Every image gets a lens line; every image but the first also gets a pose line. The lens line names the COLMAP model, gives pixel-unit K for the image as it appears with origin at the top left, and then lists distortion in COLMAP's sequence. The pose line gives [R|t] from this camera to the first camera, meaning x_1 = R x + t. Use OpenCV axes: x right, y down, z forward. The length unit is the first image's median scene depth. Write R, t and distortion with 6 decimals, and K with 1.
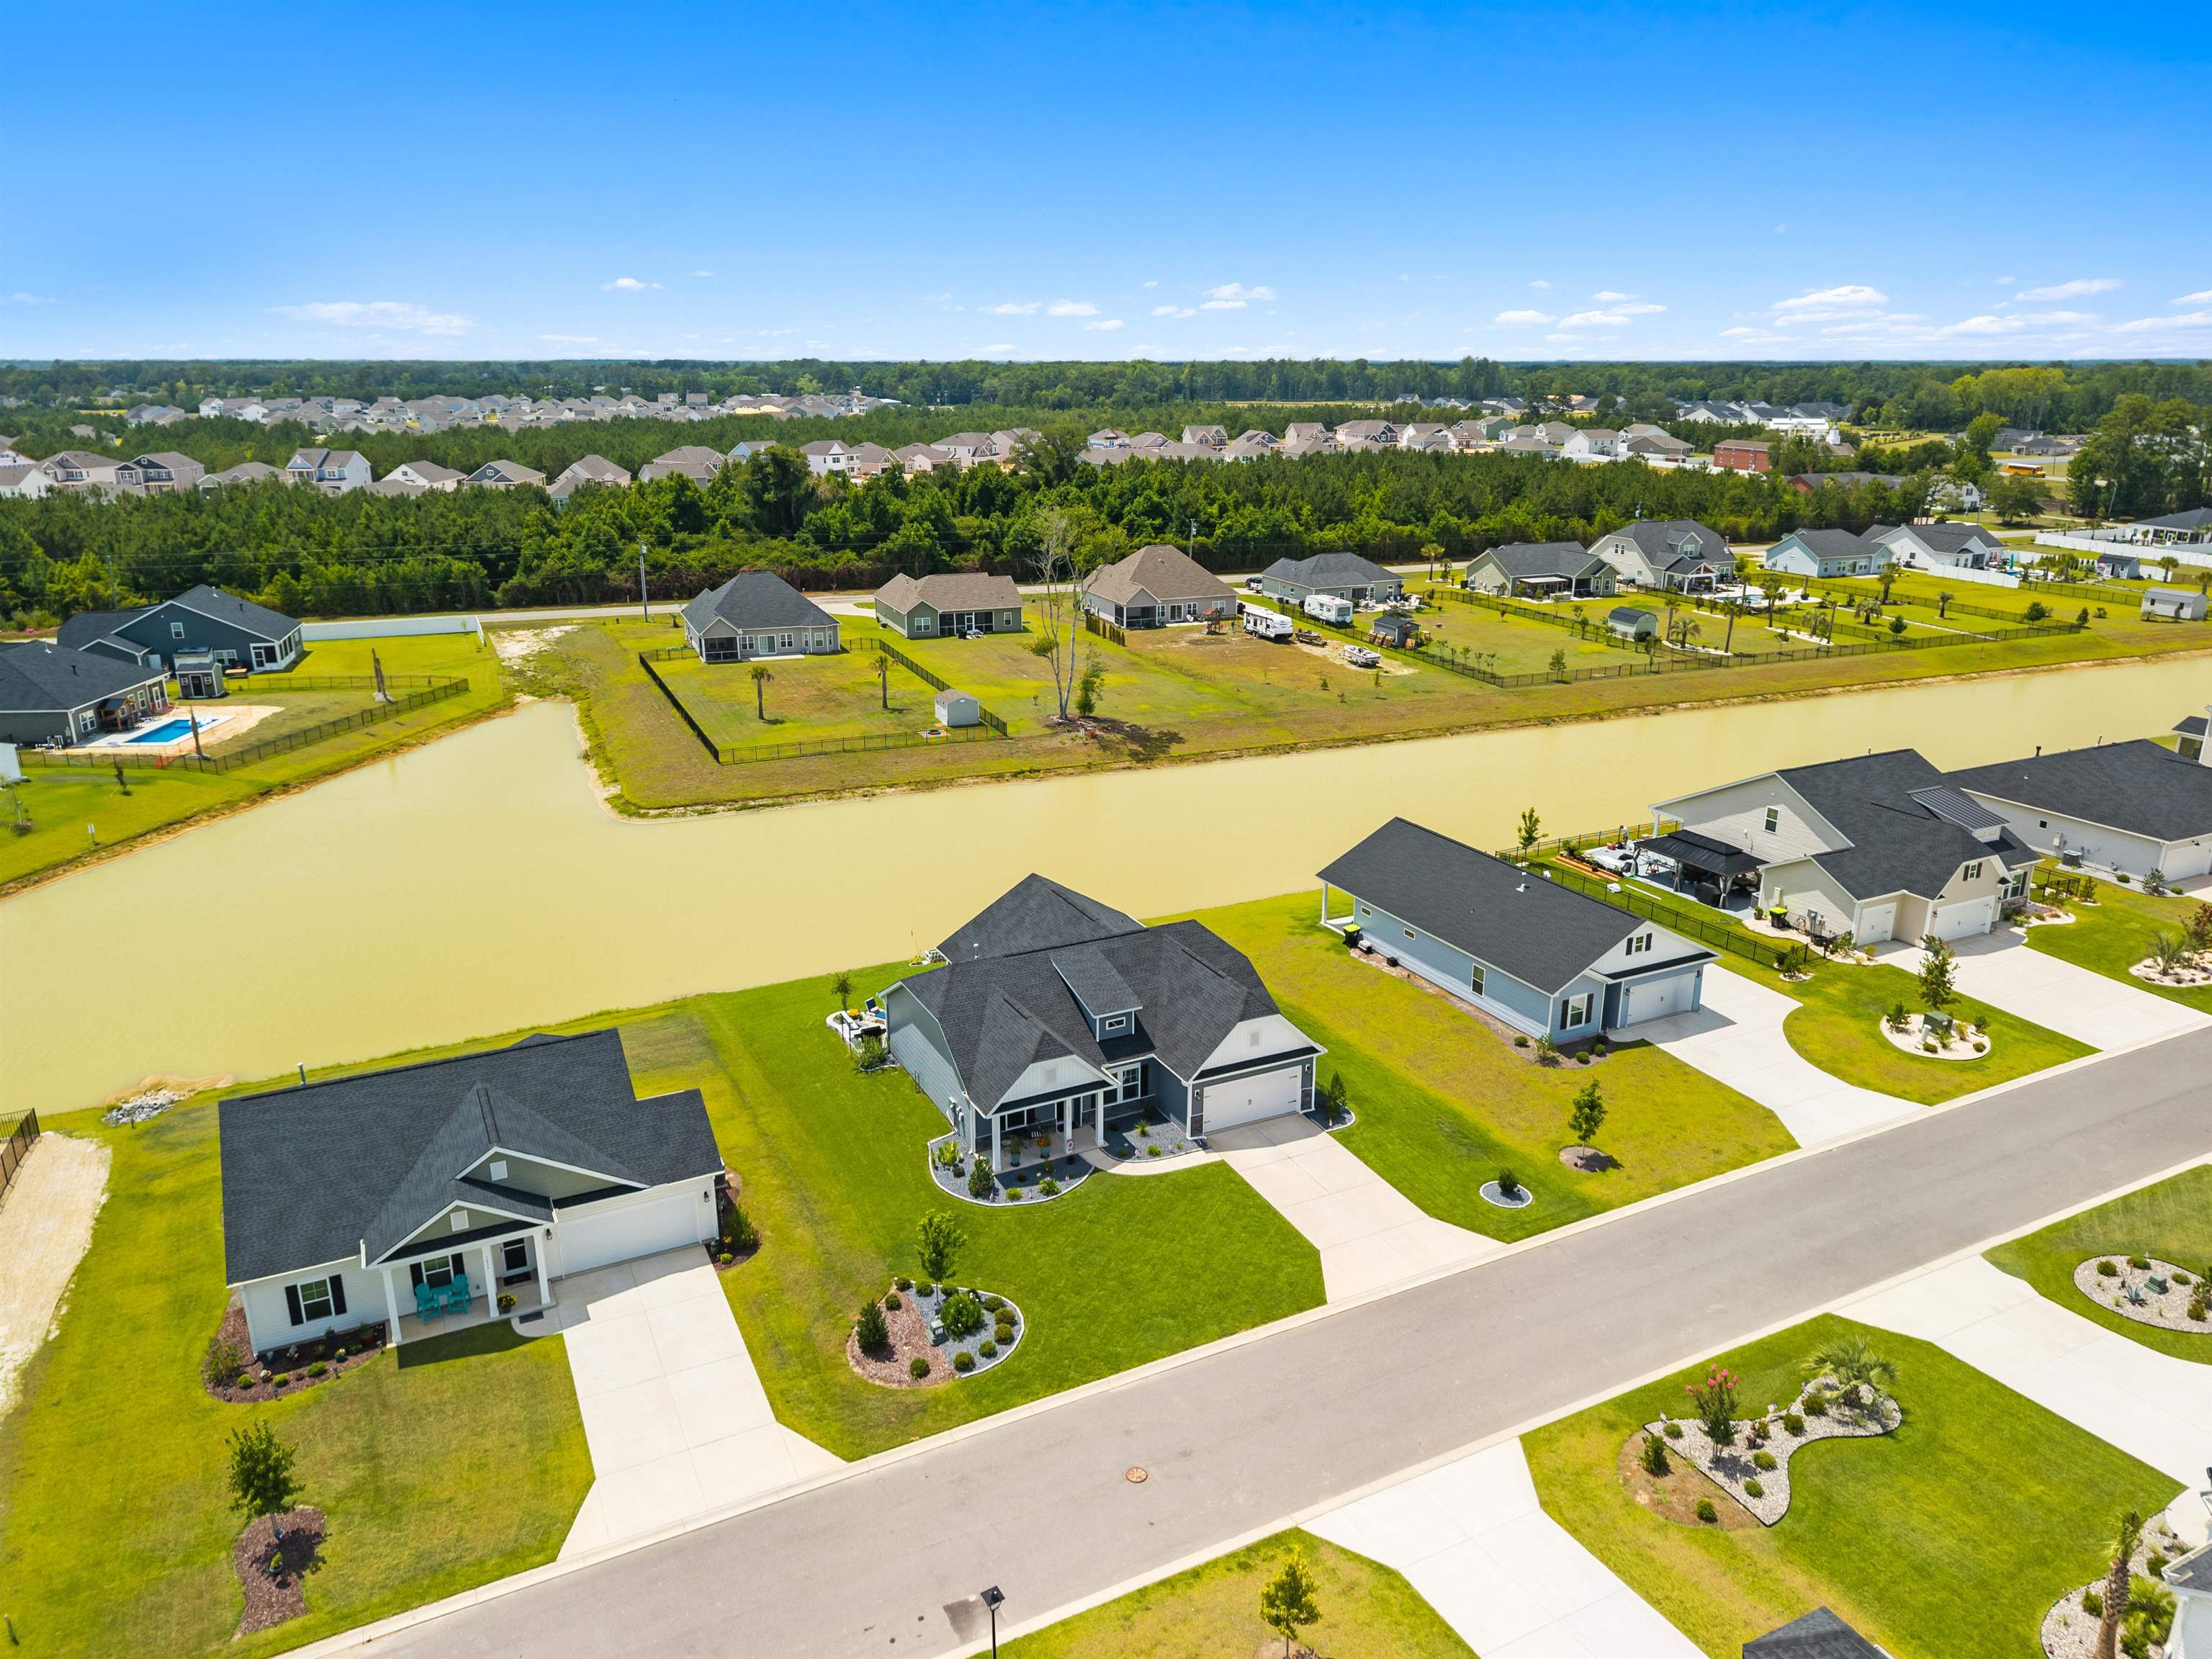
lens RADIAL K [[1542.6, 0, 1103.4], [0, 1542.6, 781.9], [0, 0, 1]] dist [0.031246, -0.005528]
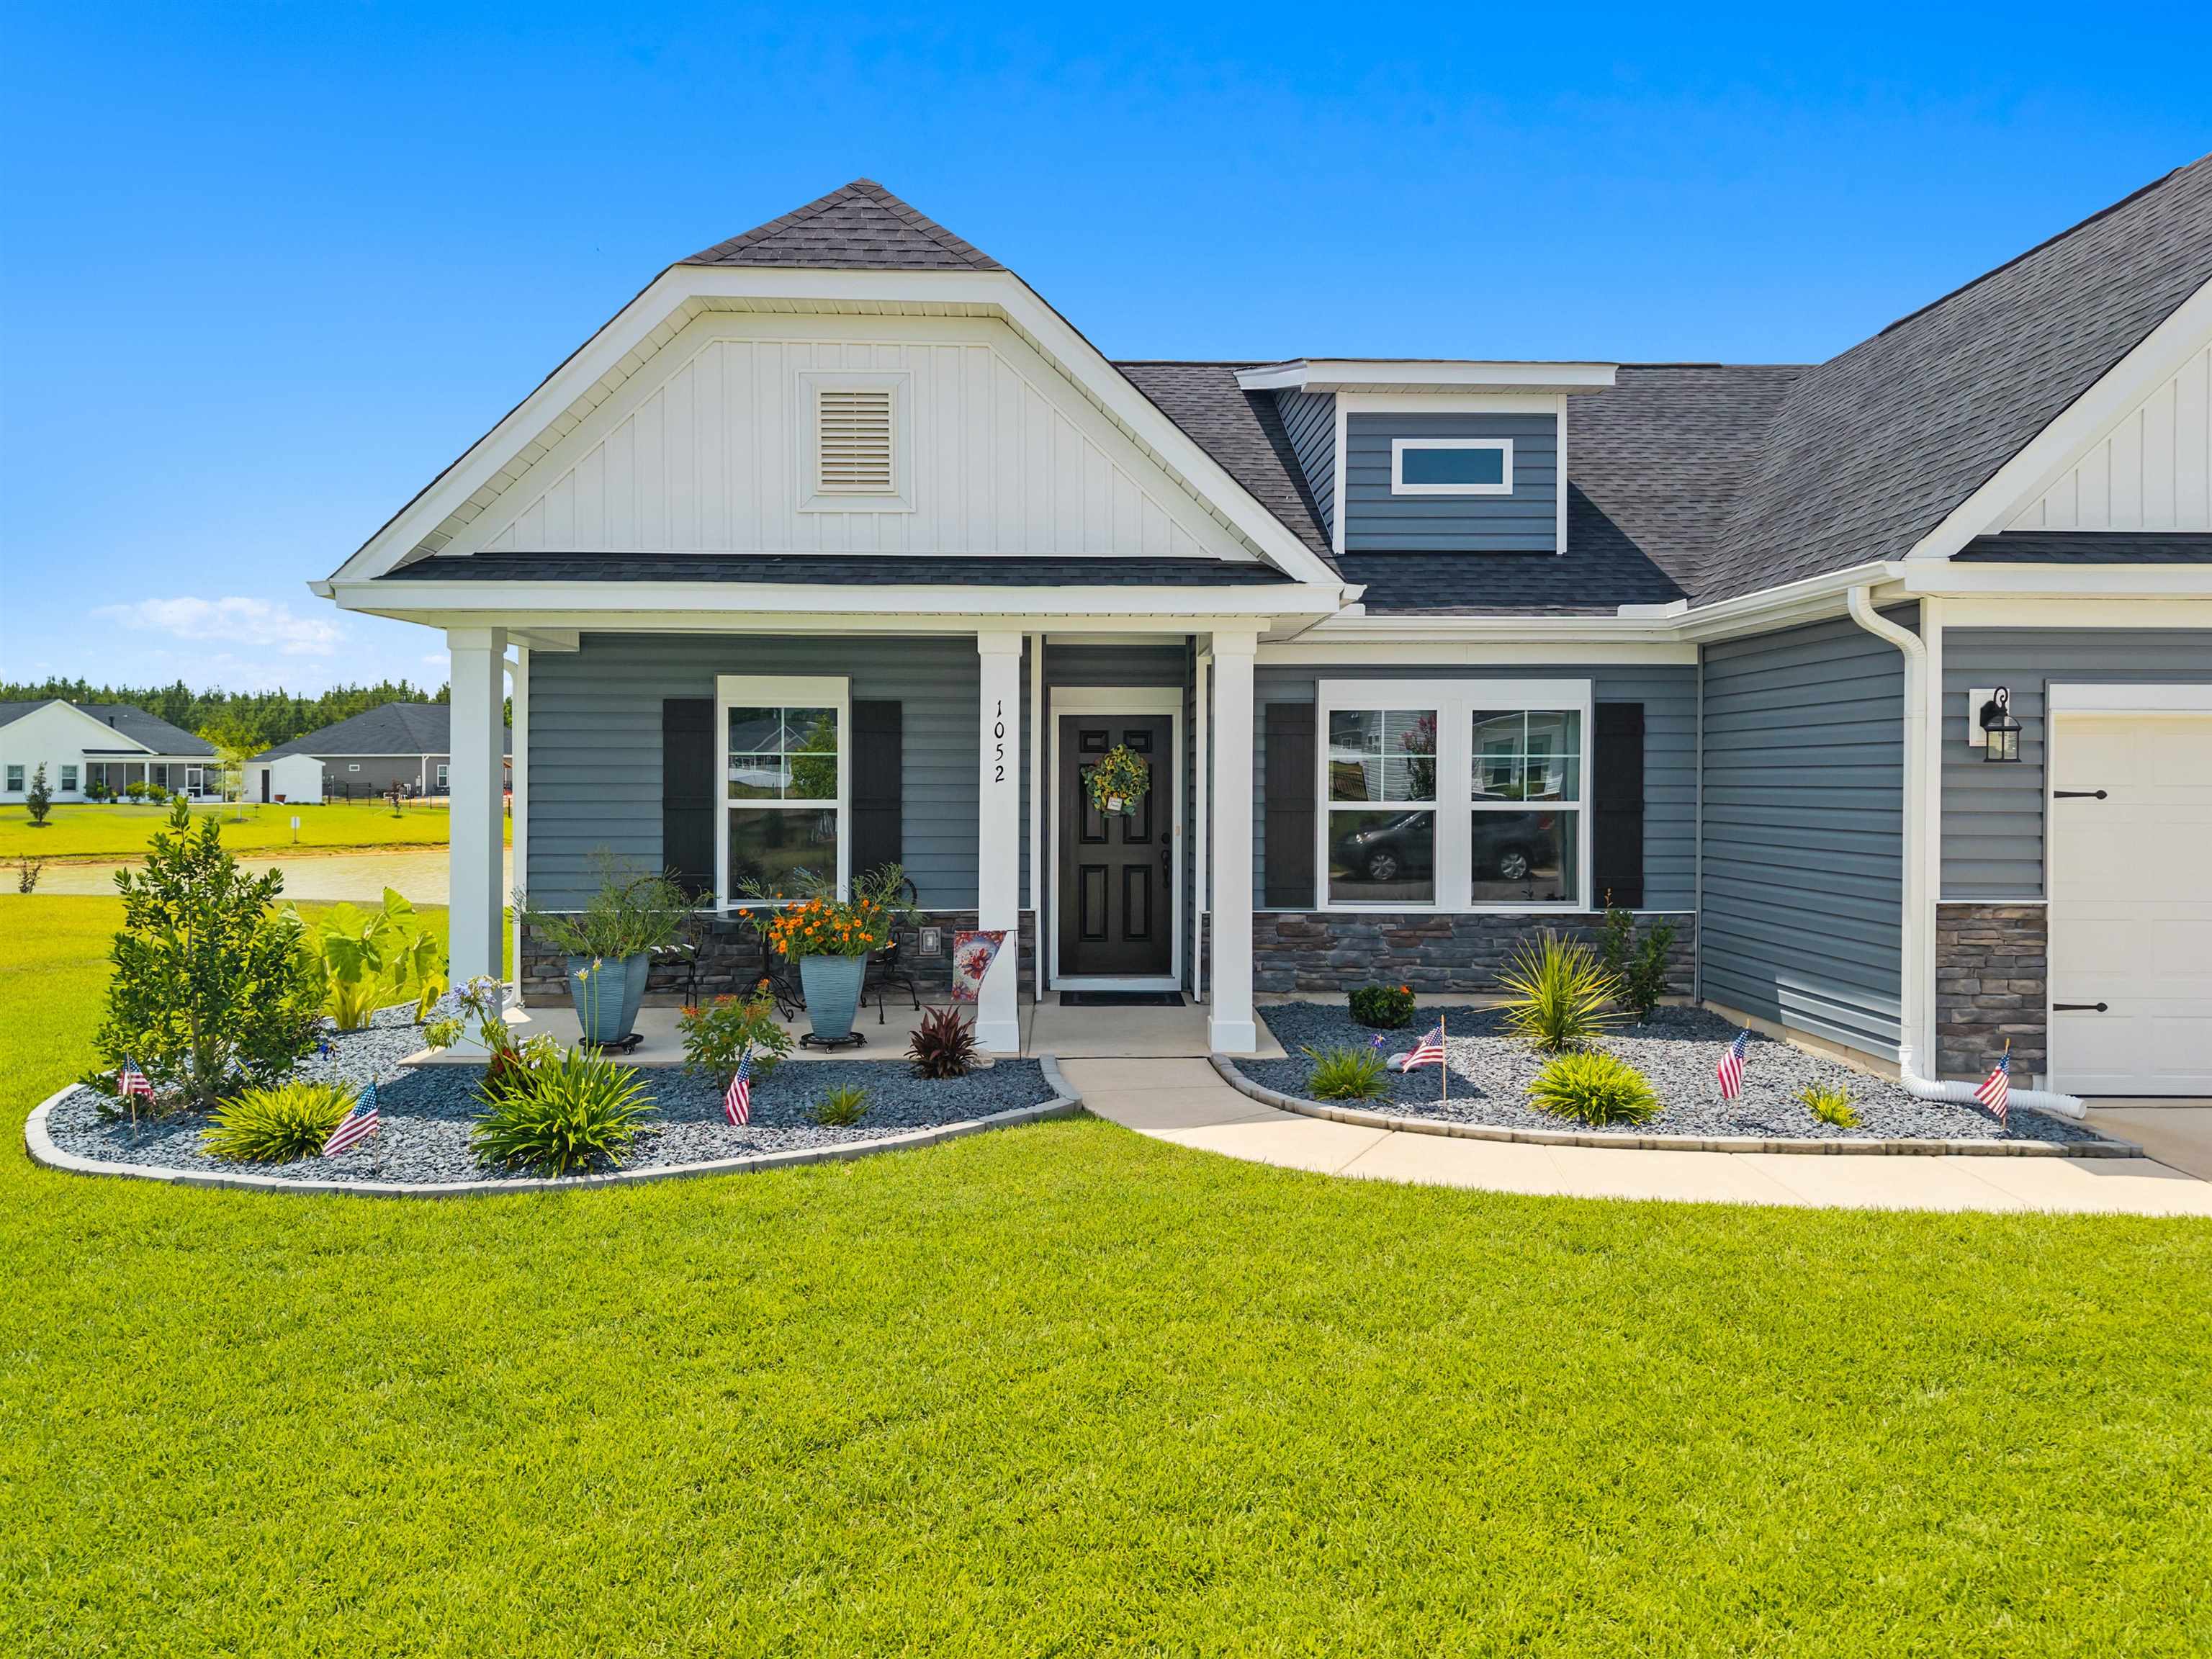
lens RADIAL K [[1567.2, 0, 1087.1], [0, 1567.2, 795.0], [0, 0, 1]] dist [0.029204, -0.004412]
pose [[0.900369, 0.007218, -0.435067, 0.049109], [-0.115019, 0.968247, -0.221966, 0.236594], [0.419650, 0.249892, 0.872610, 0.821328]]
